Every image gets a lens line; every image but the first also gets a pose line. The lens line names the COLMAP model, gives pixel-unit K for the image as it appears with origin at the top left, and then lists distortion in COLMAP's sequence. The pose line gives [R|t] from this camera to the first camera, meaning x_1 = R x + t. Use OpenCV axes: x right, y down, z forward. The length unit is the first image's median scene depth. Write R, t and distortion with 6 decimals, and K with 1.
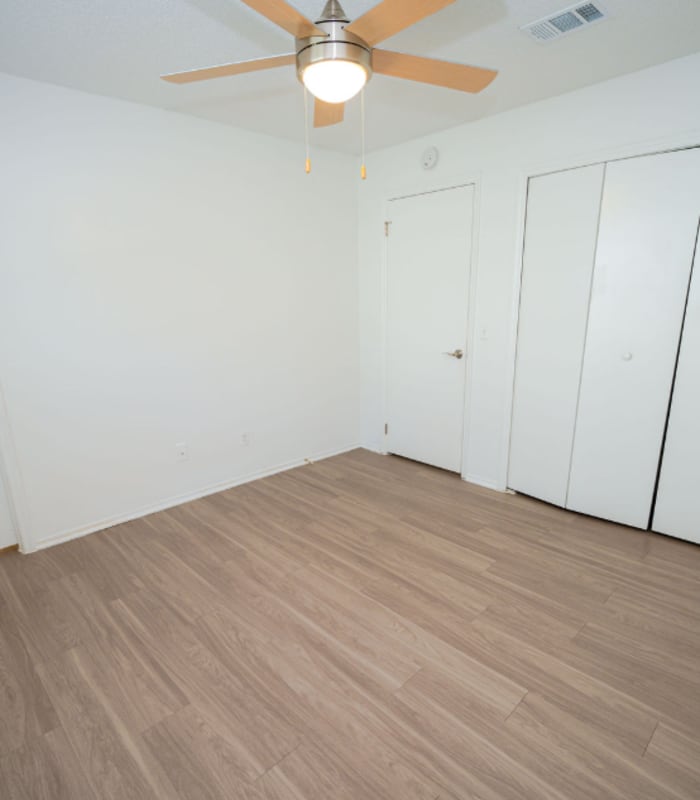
lens RADIAL K [[480.1, 0, 348.1], [0, 480.1, 423.7], [0, 0, 1]] dist [-0.001688, -0.001705]
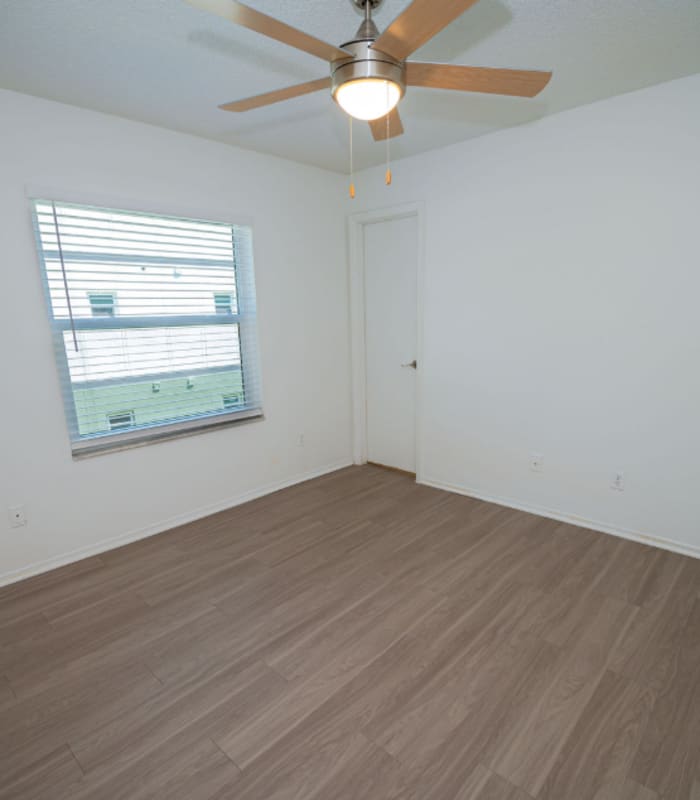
lens RADIAL K [[480.1, 0, 348.1], [0, 480.1, 423.7], [0, 0, 1]] dist [-0.001688, -0.001705]
pose [[0.051709, 0.247049, -0.967622, 0.851125], [-0.242731, 0.942972, 0.227784, -0.220134], [0.968715, 0.223093, 0.108726, 0.758929]]
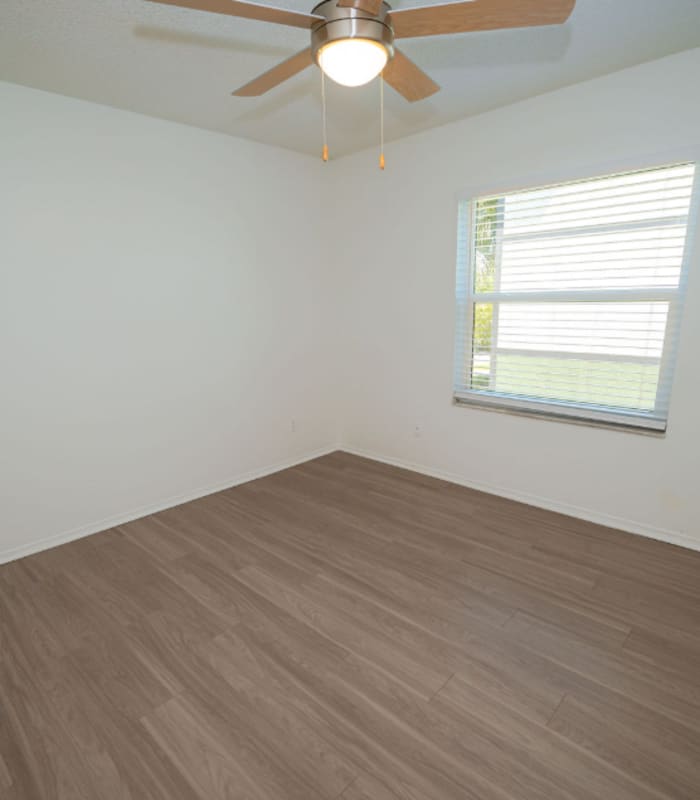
lens RADIAL K [[480.5, 0, 346.9], [0, 480.5, 418.7], [0, 0, 1]] dist [-0.002315, -0.000087]
pose [[-0.997888, 0.056113, -0.032734, 0.037098], [0.032578, 0.868207, 0.495131, -0.441021], [0.056203, 0.493019, -0.868201, 1.627258]]
